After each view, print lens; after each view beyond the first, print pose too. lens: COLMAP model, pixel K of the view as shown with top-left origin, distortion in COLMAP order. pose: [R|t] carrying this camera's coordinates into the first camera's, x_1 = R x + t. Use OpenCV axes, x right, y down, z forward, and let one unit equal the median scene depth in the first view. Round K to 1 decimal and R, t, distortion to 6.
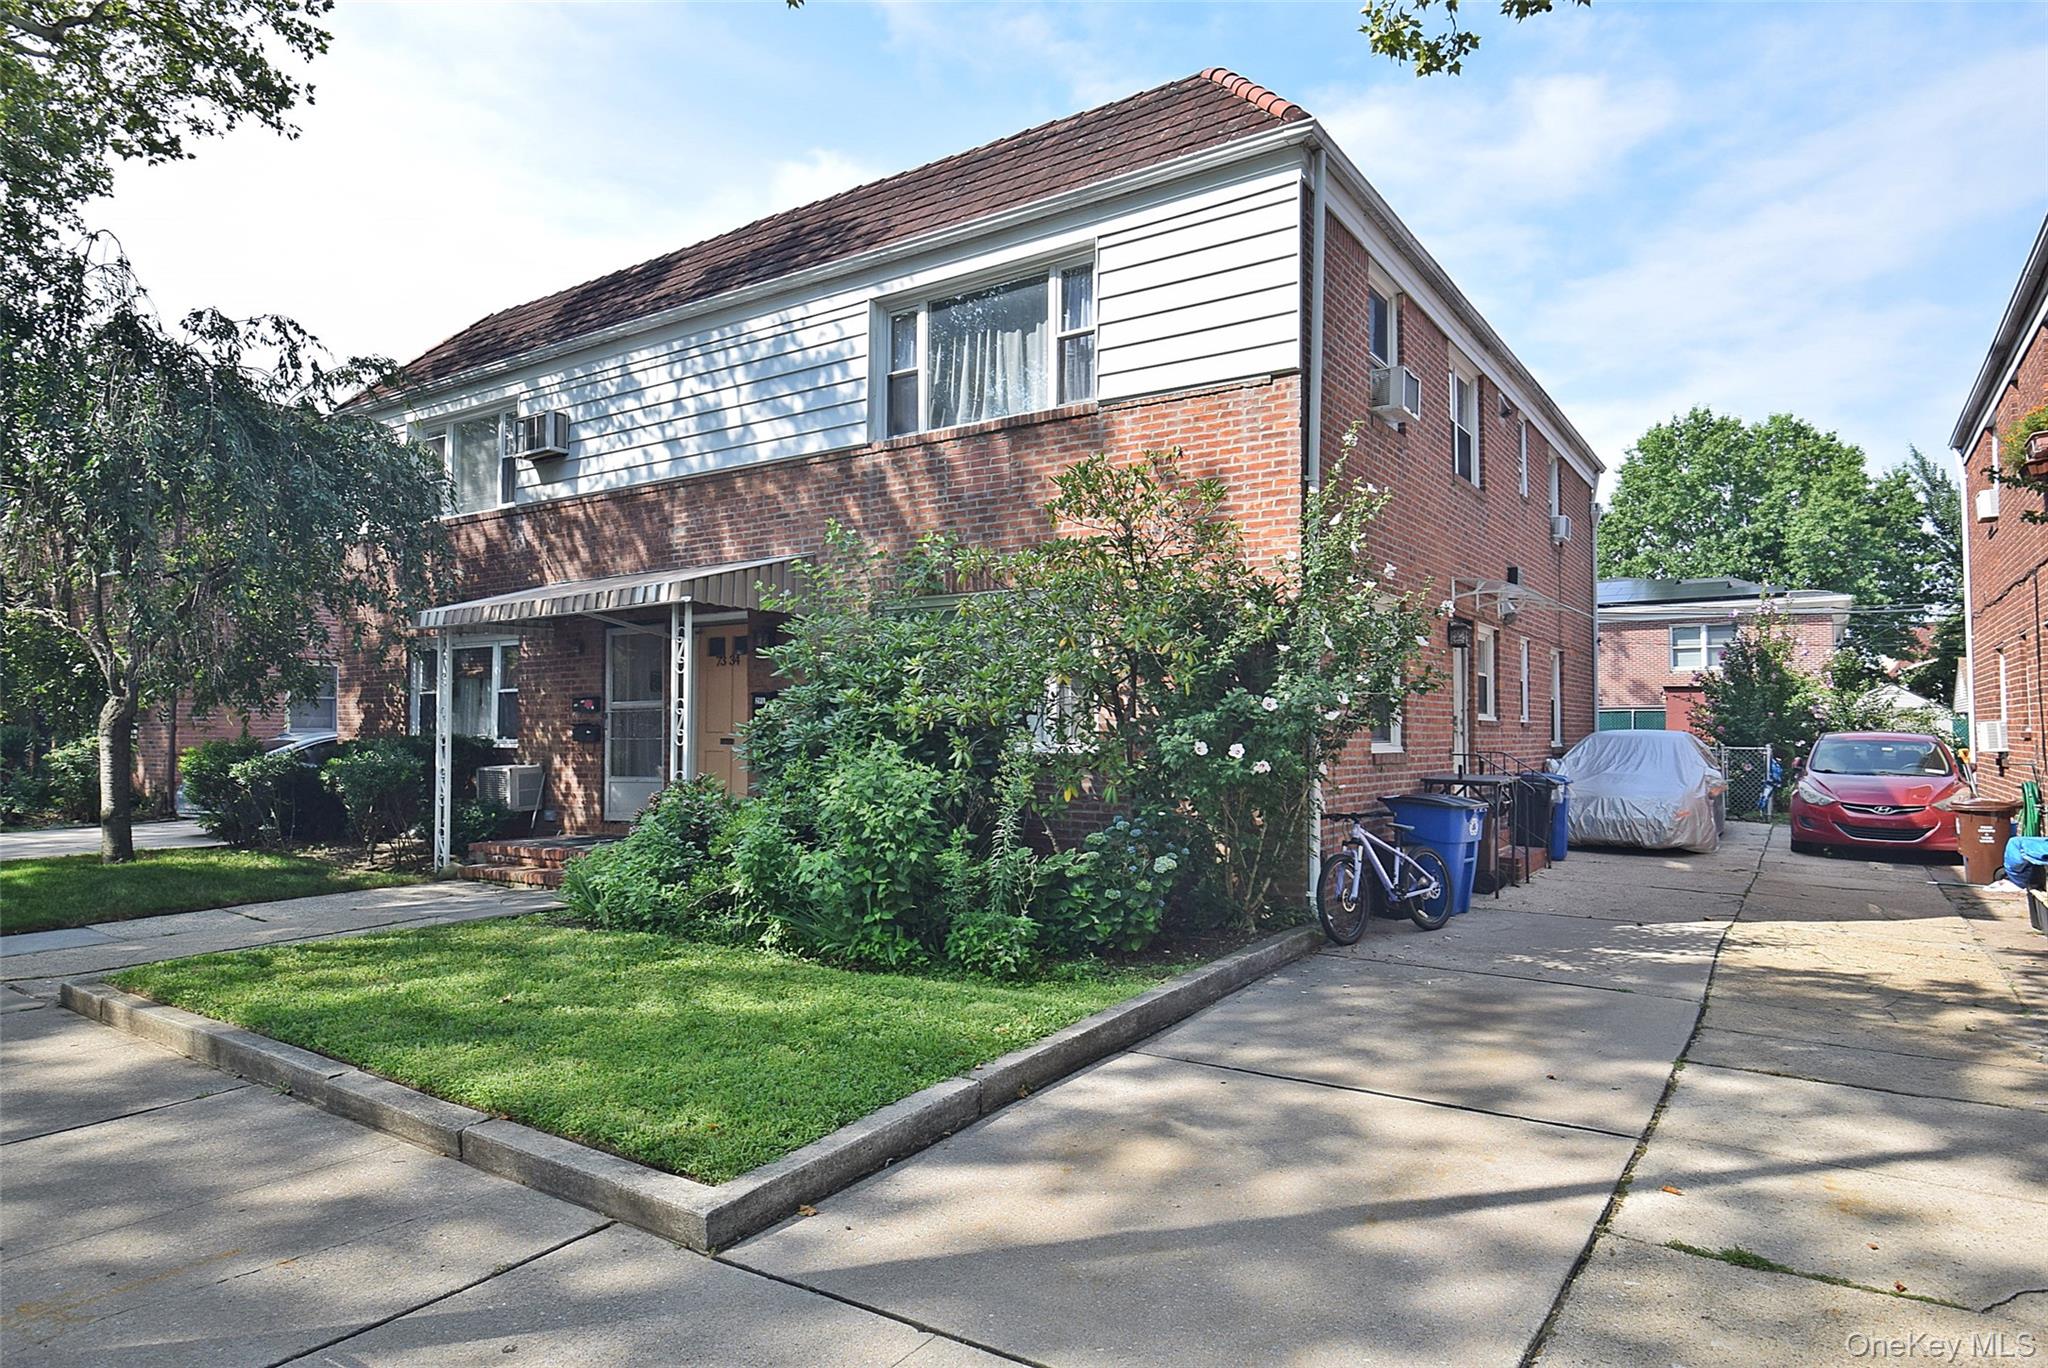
lens RADIAL K [[1168.6, 0, 1024.0], [0, 1168.6, 684.0], [0, 0, 1]] dist [0.057632, -0.064851]
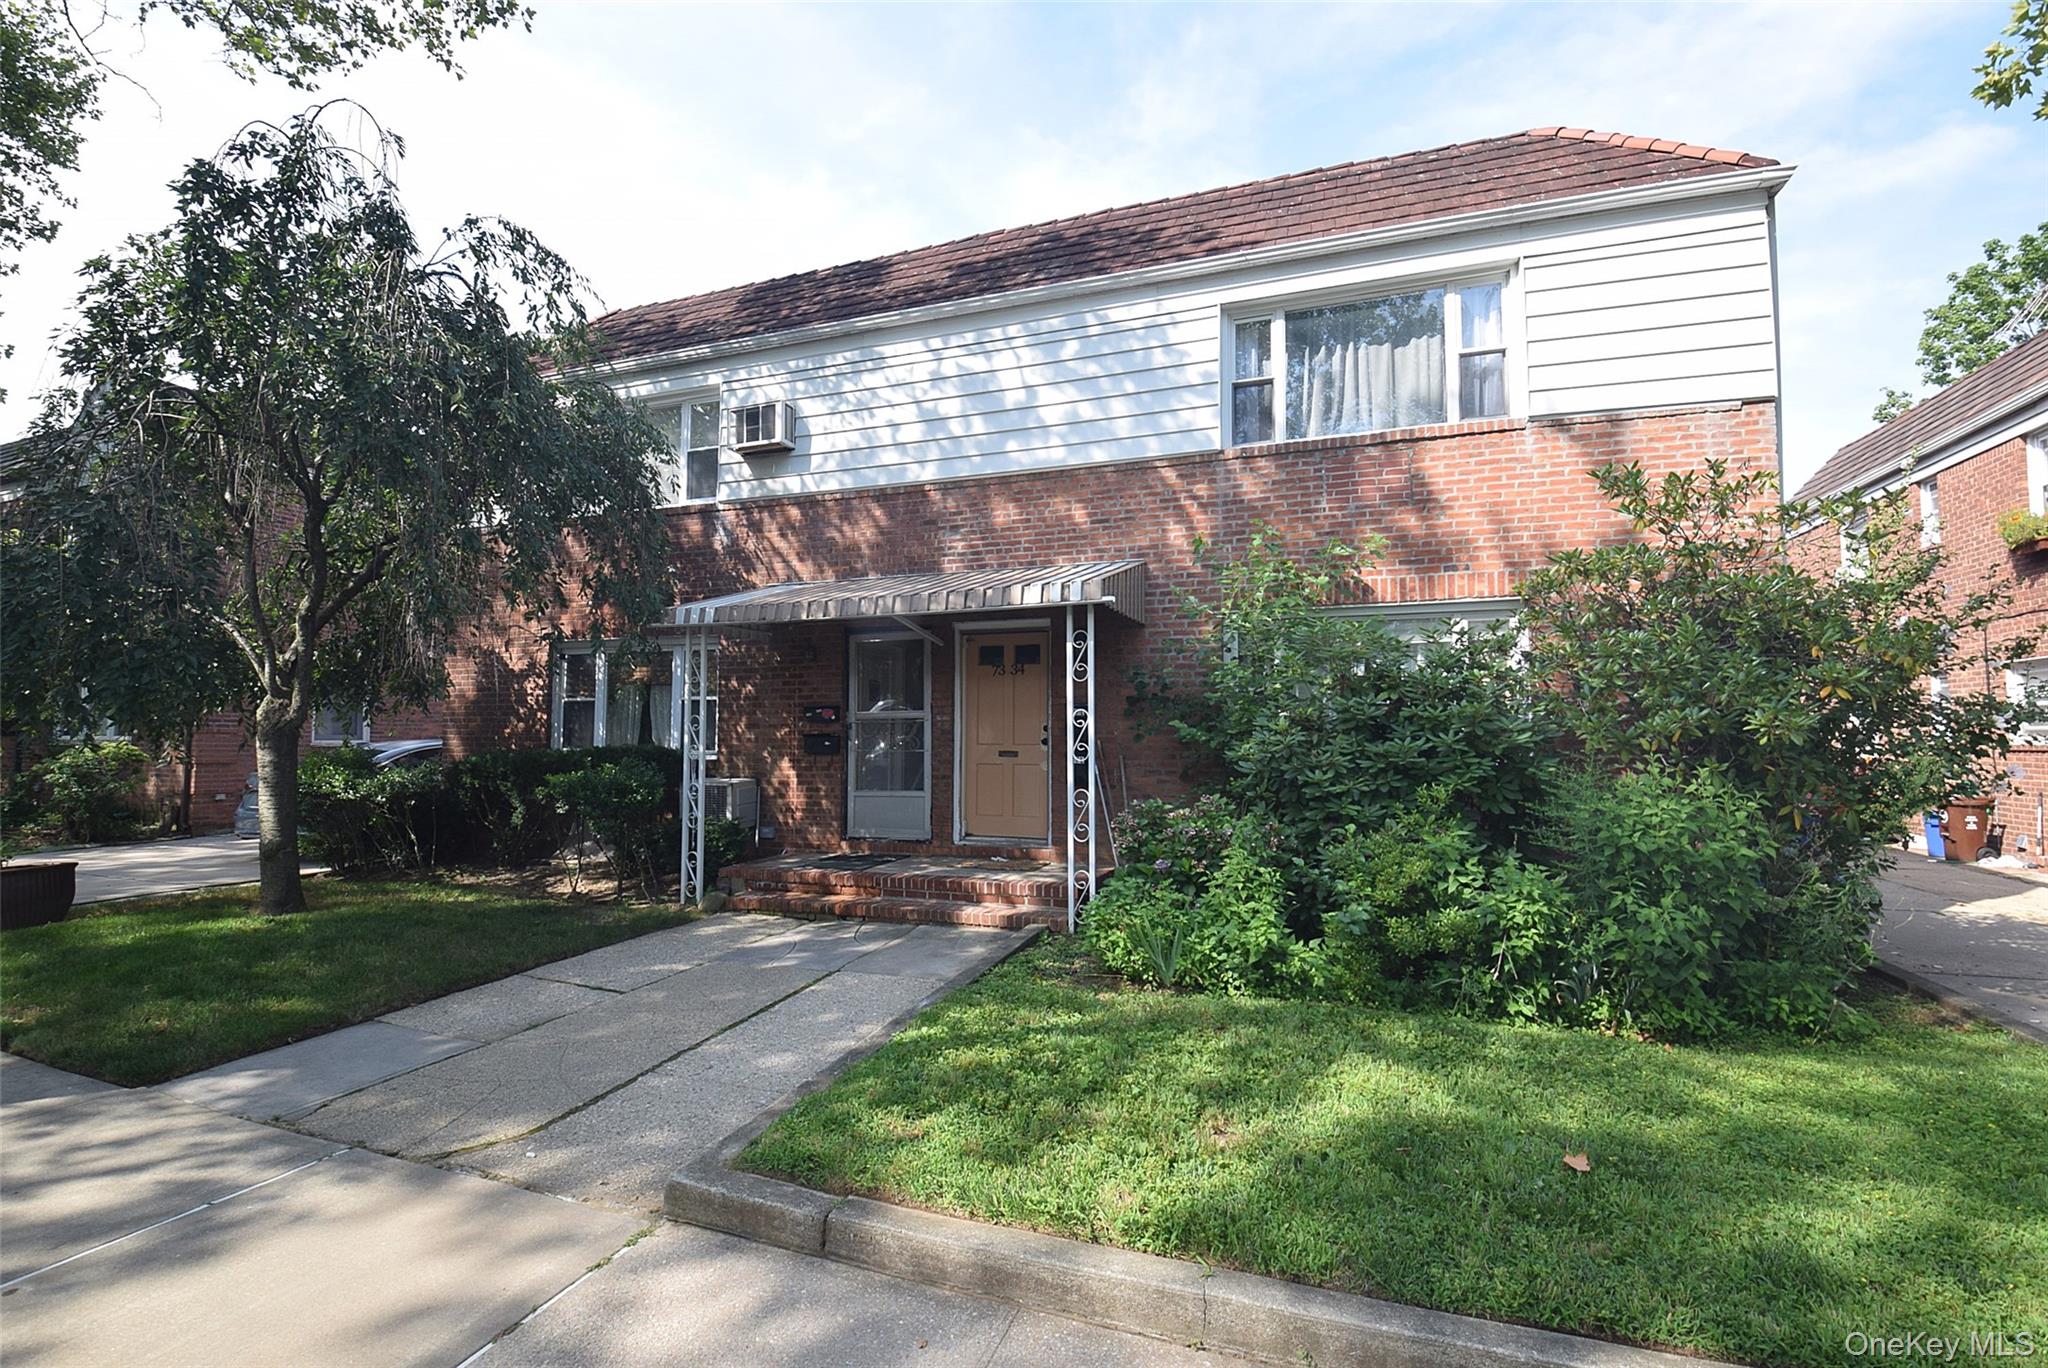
lens RADIAL K [[909.7, 0, 1016.6], [0, 909.7, 698.1], [0, 0, 1]] dist [0.013999, -0.025054]
pose [[0.969269, 0.014219, 0.245592, -0.477445], [-0.012694, 0.999889, -0.007792, 0.010004], [-0.245675, 0.004435, 0.969342, 0.304791]]
